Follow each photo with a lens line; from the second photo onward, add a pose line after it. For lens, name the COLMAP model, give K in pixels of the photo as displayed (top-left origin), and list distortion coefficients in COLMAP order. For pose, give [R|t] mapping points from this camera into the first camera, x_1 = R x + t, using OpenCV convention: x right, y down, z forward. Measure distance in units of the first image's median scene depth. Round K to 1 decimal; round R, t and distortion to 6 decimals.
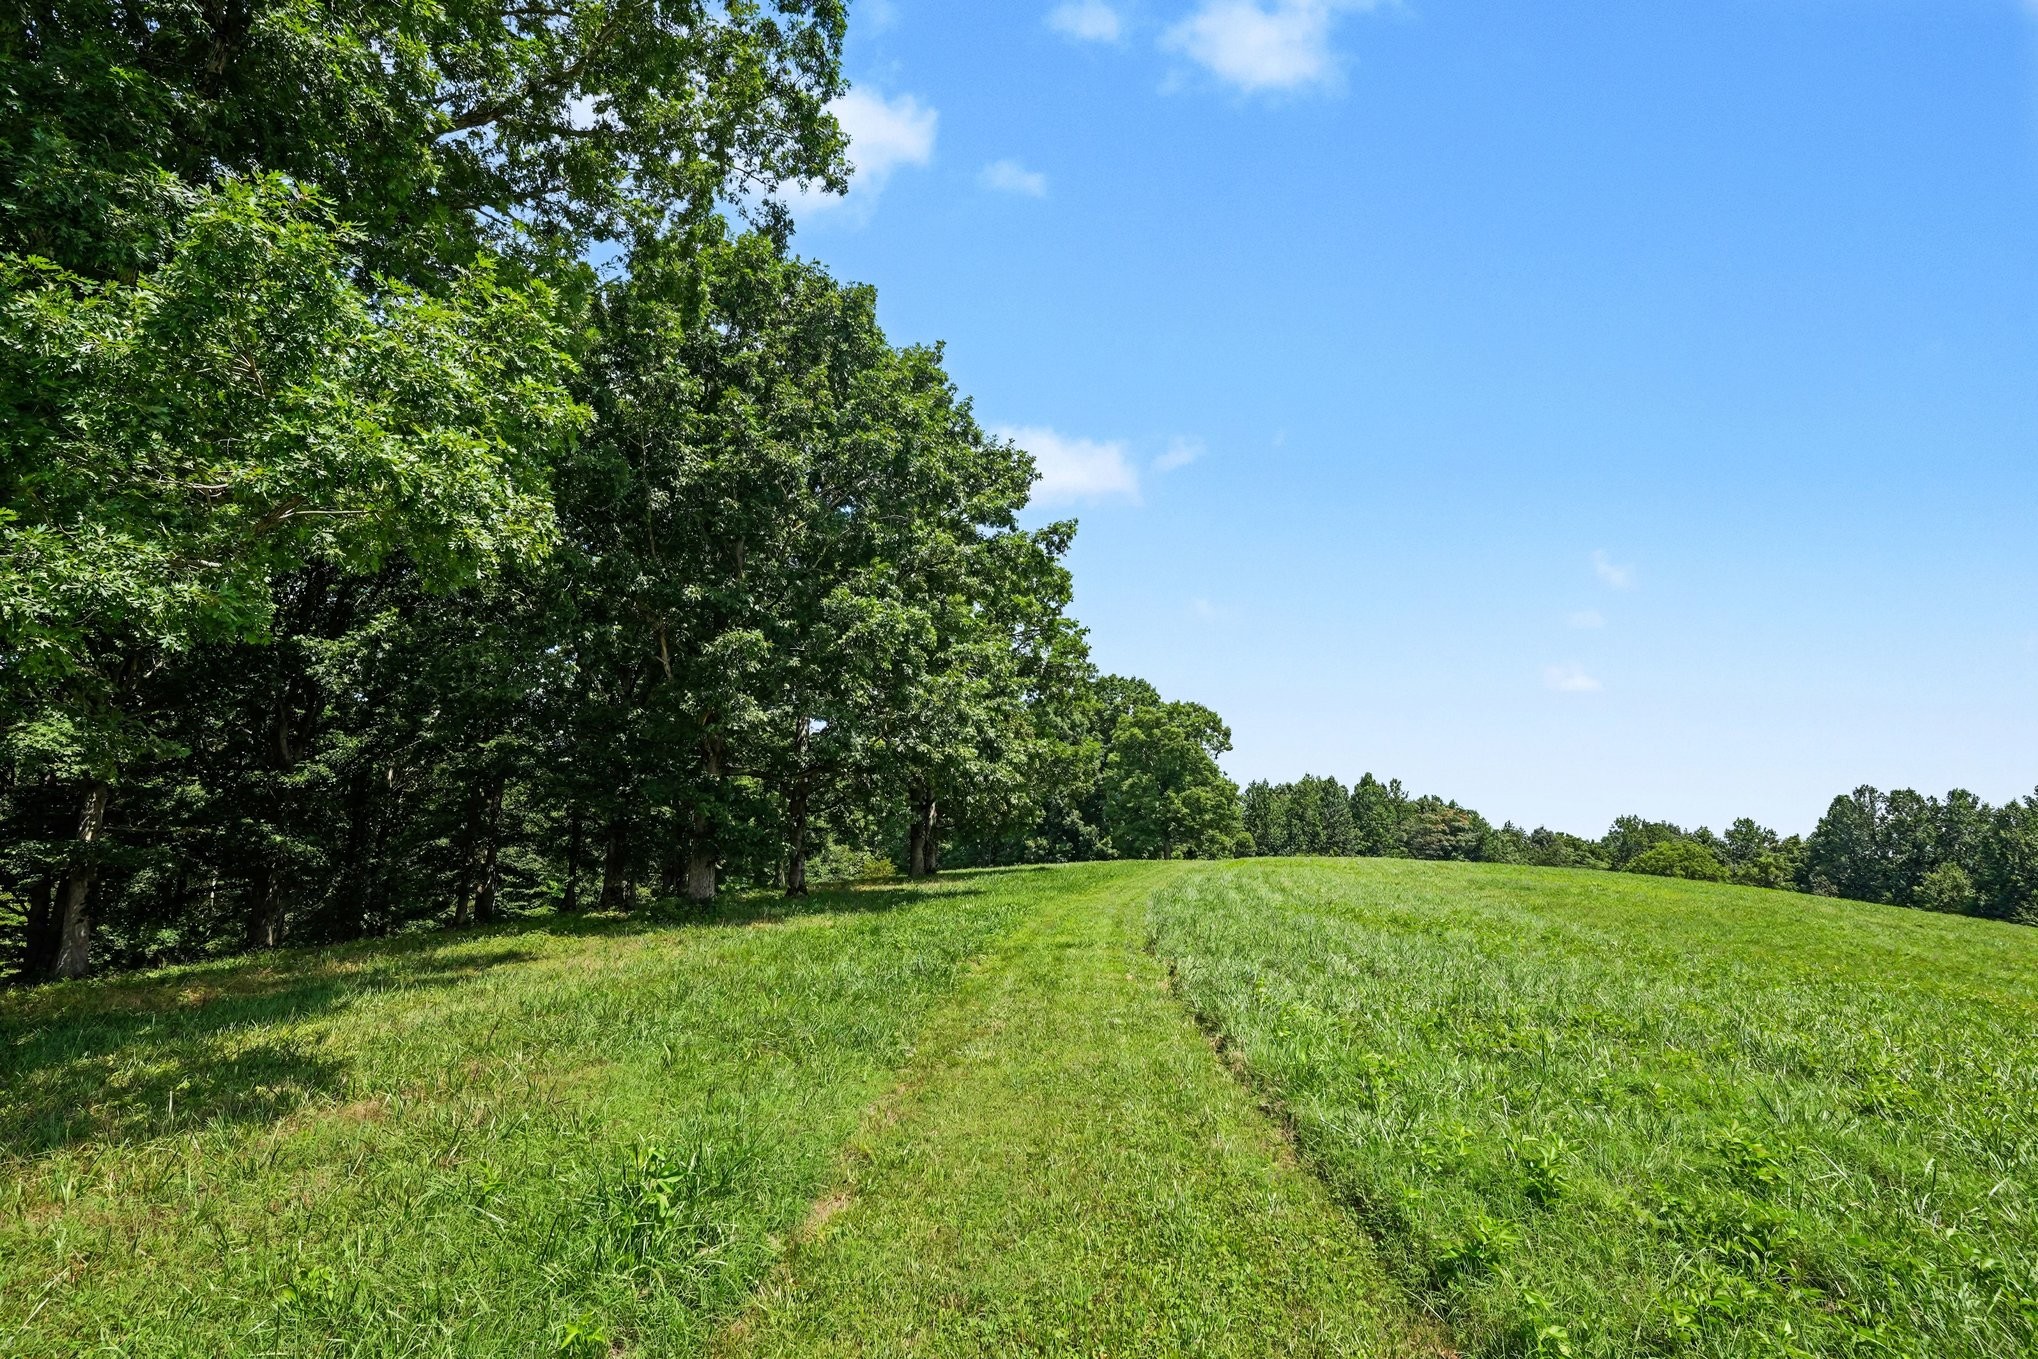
lens RADIAL K [[969.7, 0, 1014.6], [0, 969.7, 673.7], [0, 0, 1]] dist [-0.007726, 0.005232]
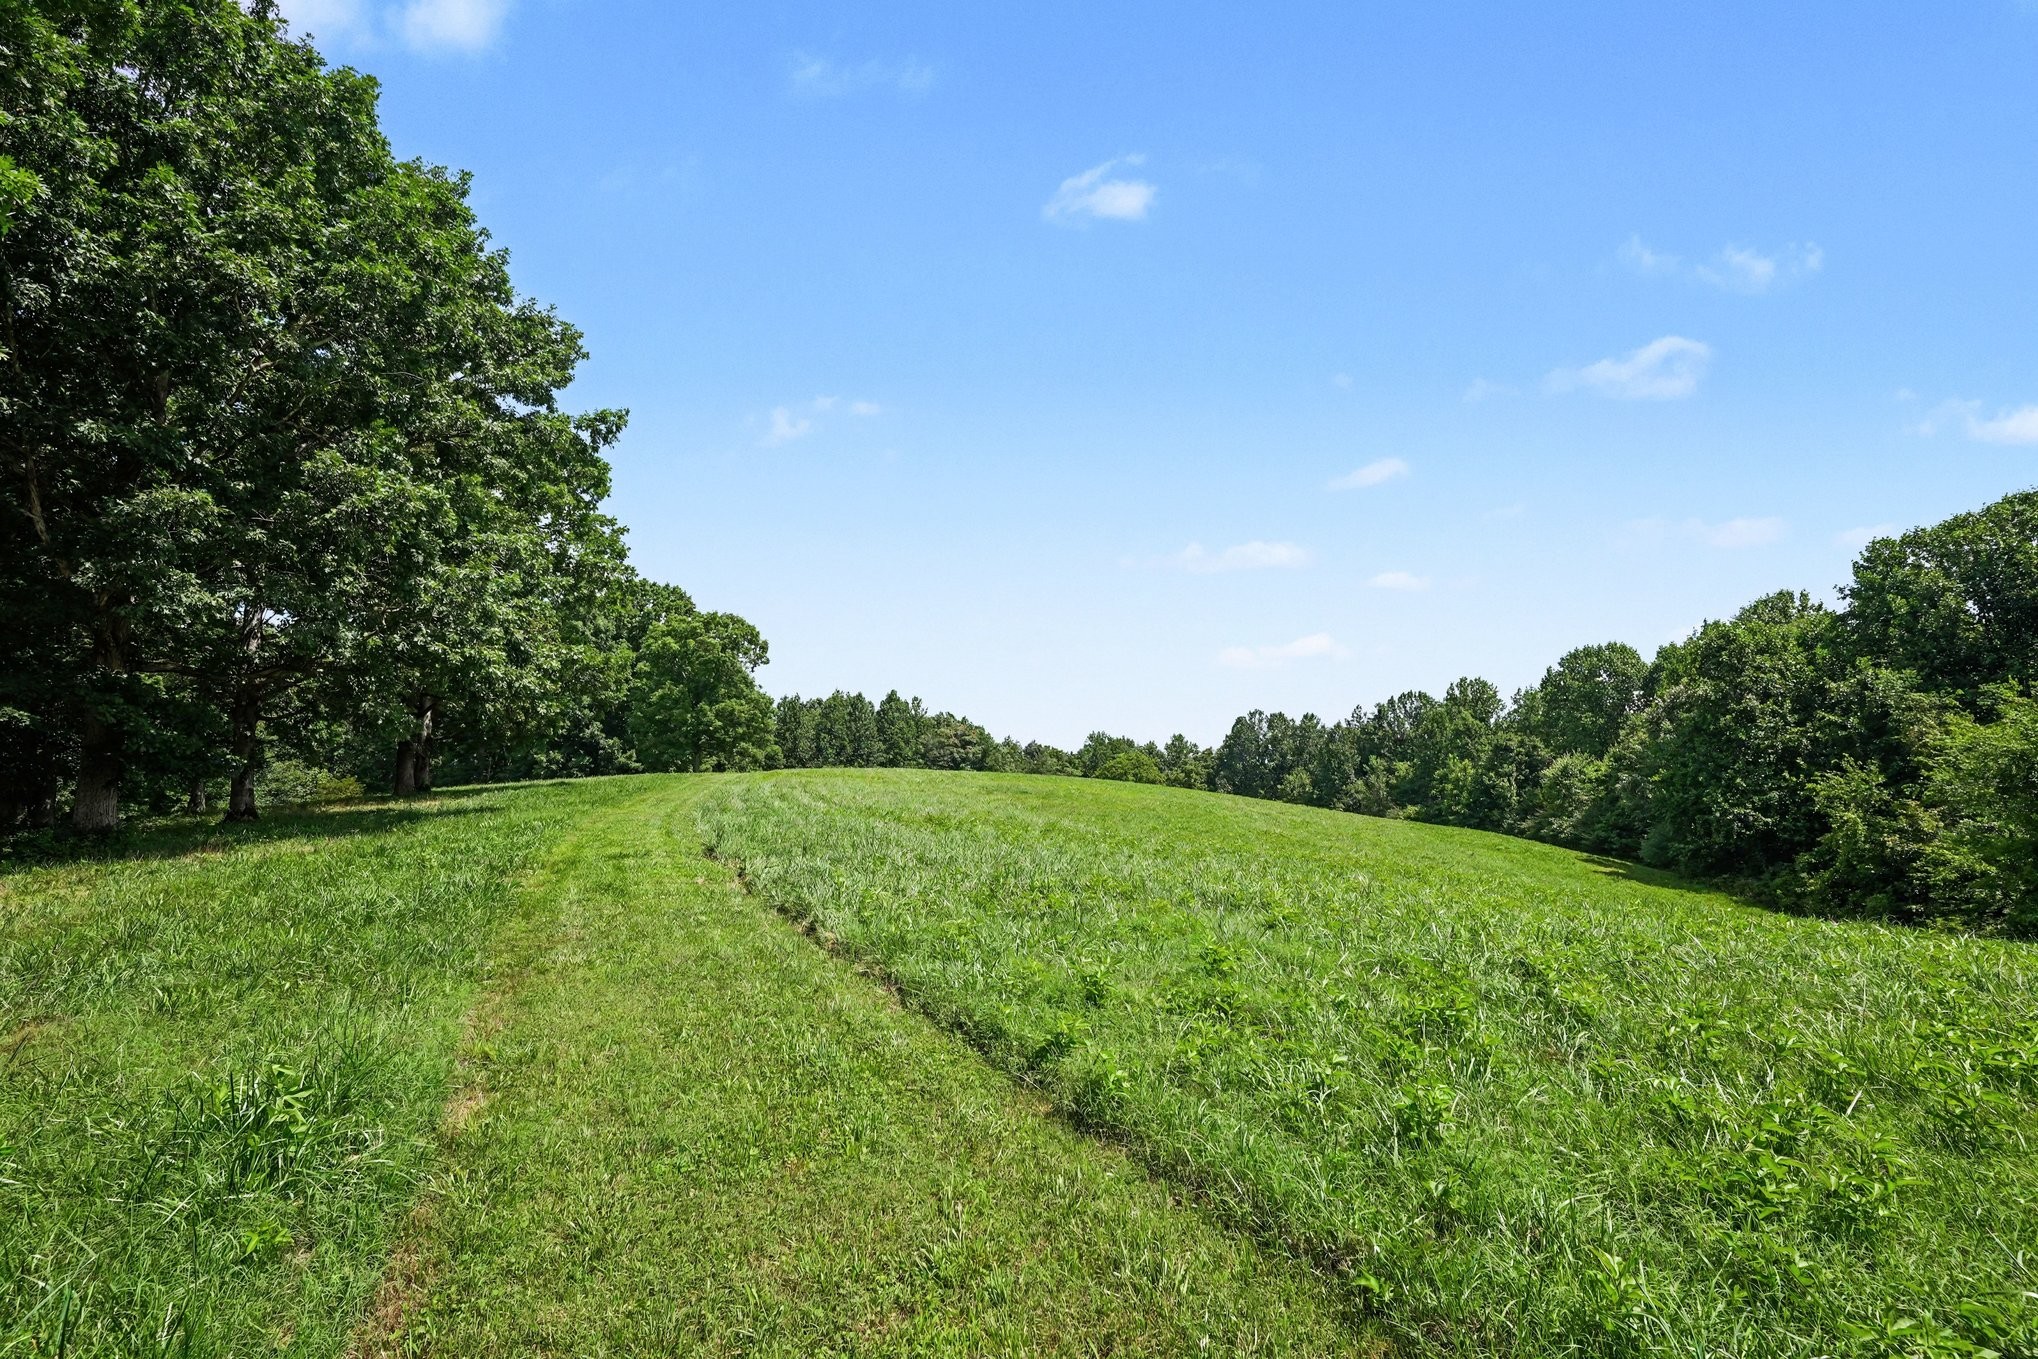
lens RADIAL K [[969.7, 0, 1014.6], [0, 969.7, 673.7], [0, 0, 1]] dist [-0.007726, 0.005232]
pose [[0.888939, 0.032595, 0.456864, -0.021062], [-0.072543, 0.994894, 0.070169, 0.000405], [-0.452244, -0.095519, 0.886765, -0.011597]]
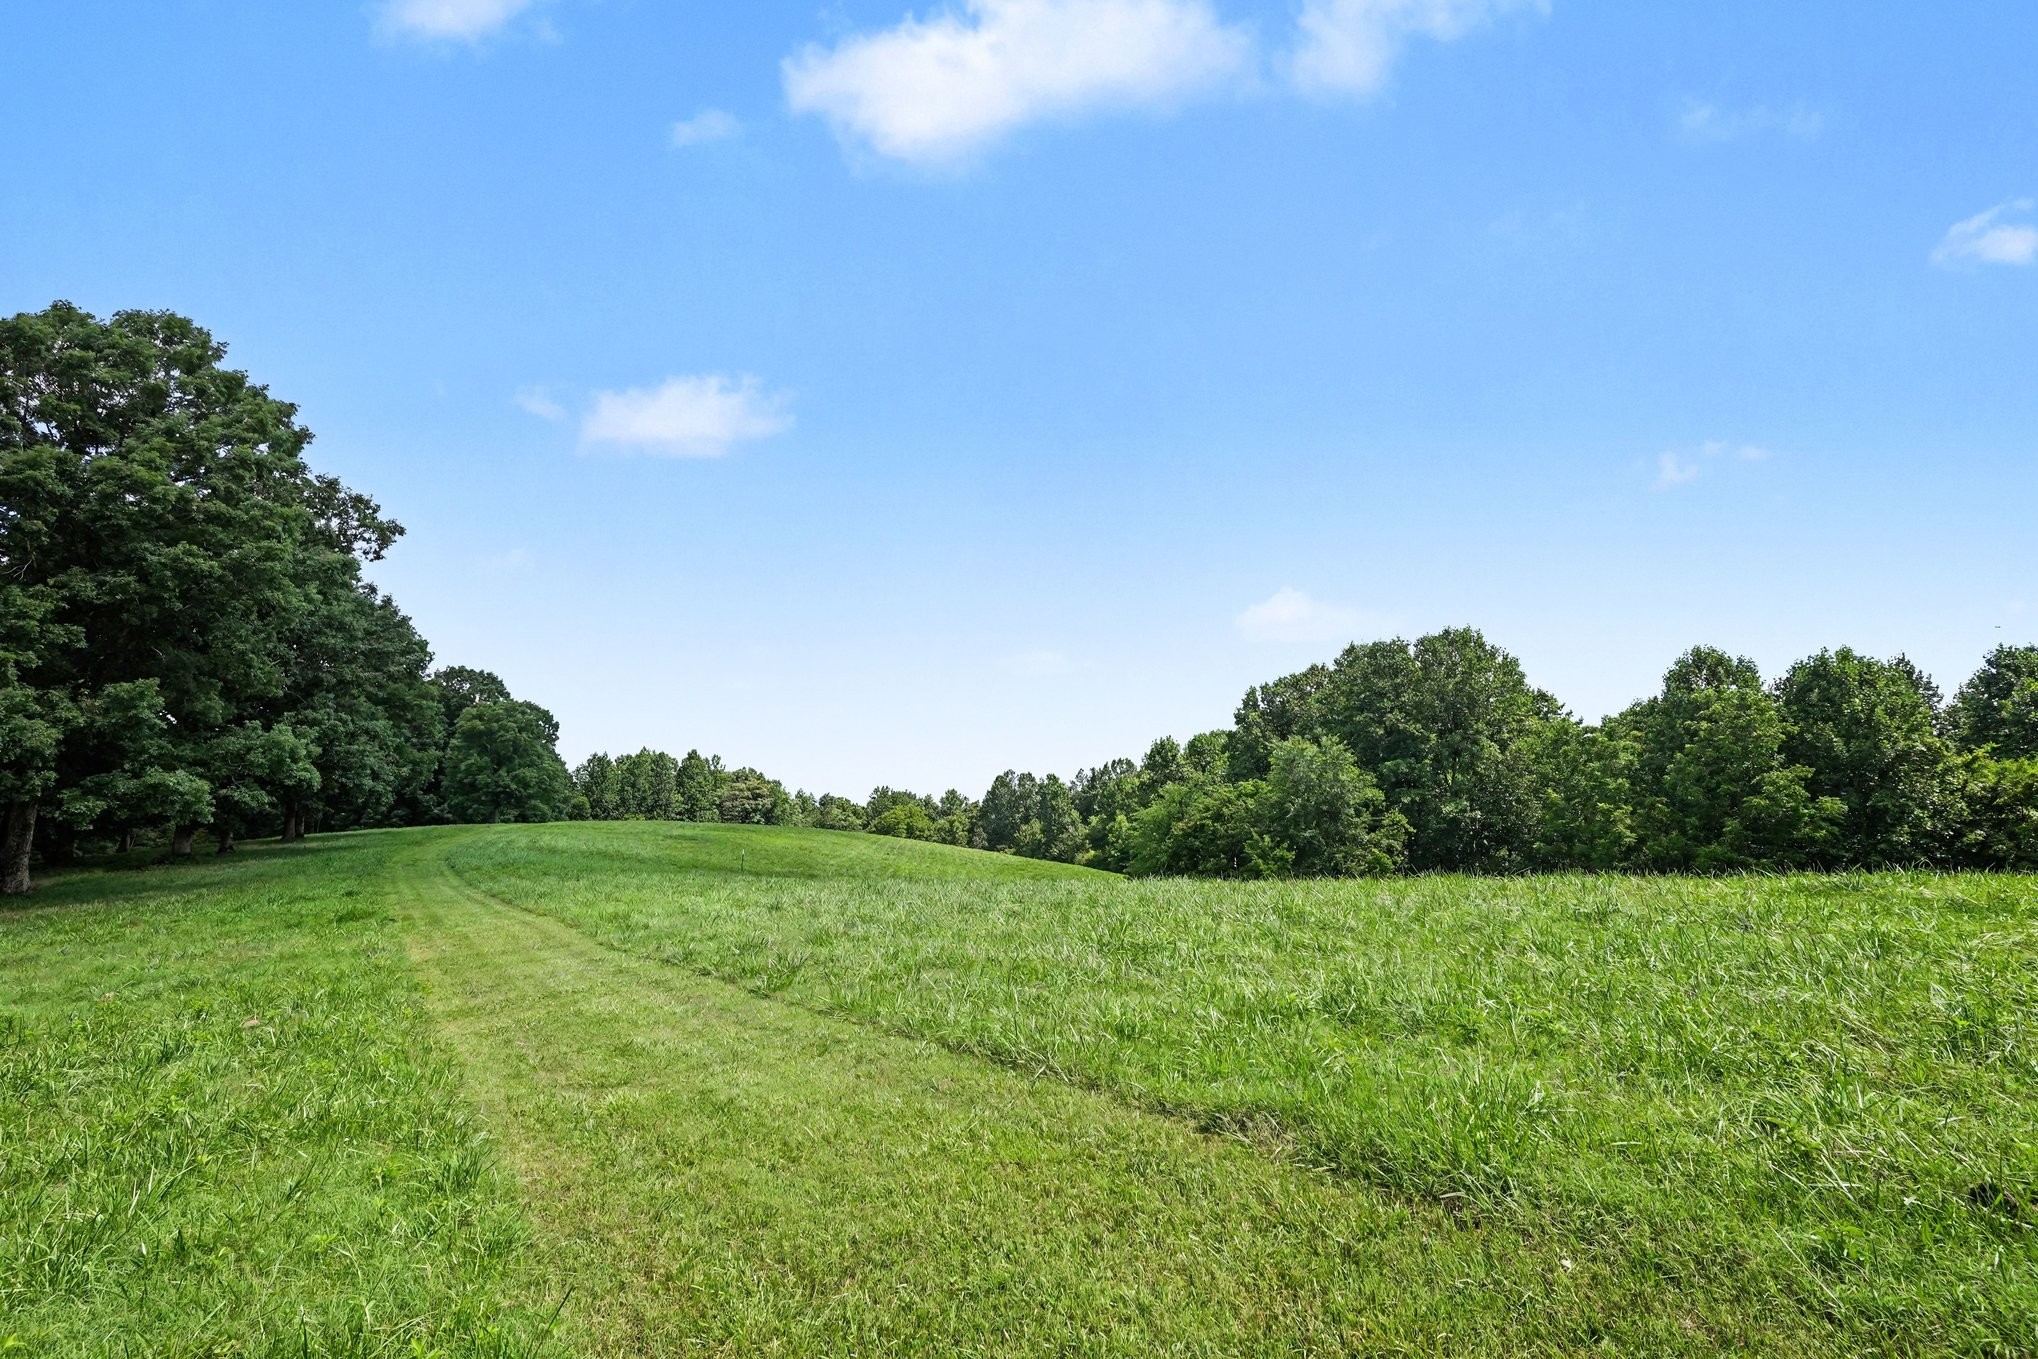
lens RADIAL K [[965.7, 0, 1019.0], [0, 965.7, 679.5], [0, 0, 1]] dist [-0.015536, -0.000026]
pose [[0.810225, 0.074189, 0.581405, -0.106571], [-0.102455, 0.994611, 0.015863, -0.266663], [-0.577095, -0.072421, 0.813460, -1.275081]]
